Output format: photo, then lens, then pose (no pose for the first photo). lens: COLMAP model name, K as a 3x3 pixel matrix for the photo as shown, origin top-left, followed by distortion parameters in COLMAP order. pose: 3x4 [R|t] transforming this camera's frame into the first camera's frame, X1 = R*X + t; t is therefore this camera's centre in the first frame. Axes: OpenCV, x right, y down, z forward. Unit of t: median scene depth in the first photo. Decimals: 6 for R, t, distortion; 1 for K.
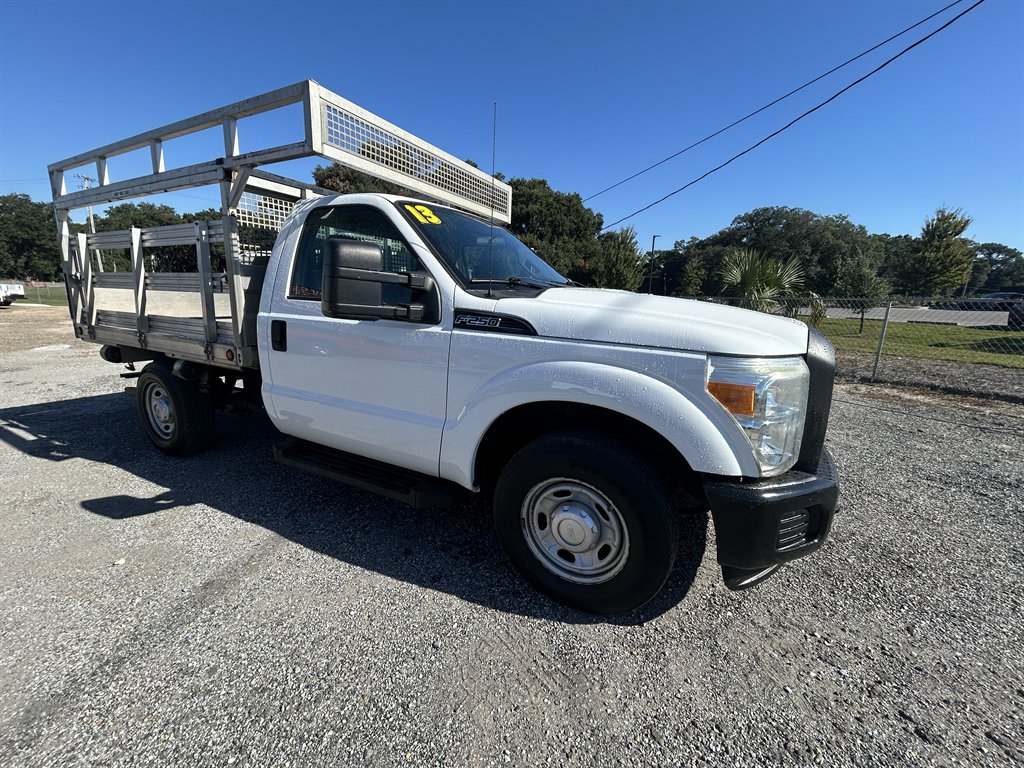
lens RADIAL K [[414.4, 0, 509.7], [0, 414.4, 381.0], [0, 0, 1]] dist [0.000191, 0.000010]
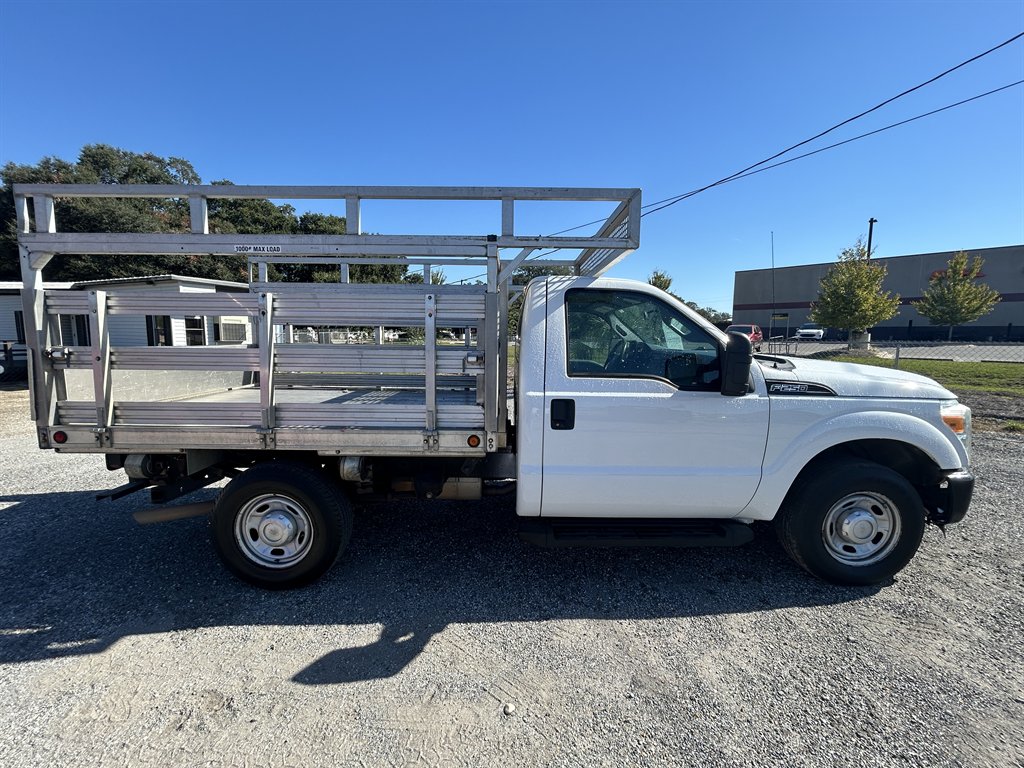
lens RADIAL K [[414.4, 0, 509.9], [0, 414.4, 382.5], [0, 0, 1]] dist [0.000191, 0.000010]
pose [[0.879673, -0.073984, 0.469789, -1.077659], [0.112754, 0.992106, -0.054890, -0.138130], [-0.462020, 0.101256, 0.881070, 0.171855]]
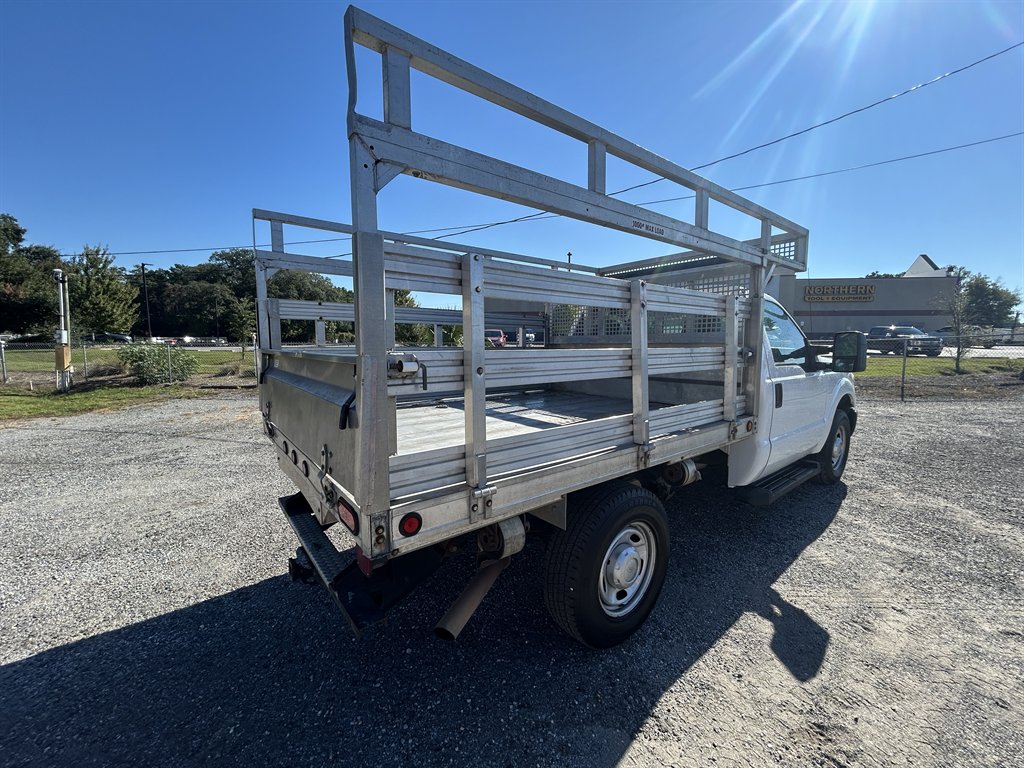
lens RADIAL K [[414.4, 0, 512.3], [0, 414.4, 382.9], [0, 0, 1]] dist [0.000191, 0.000010]
pose [[0.392671, -0.120189, 0.911792, -1.932569], [0.196117, 0.979563, 0.044663, -0.346751], [-0.898525, 0.161280, 0.408217, 1.157070]]
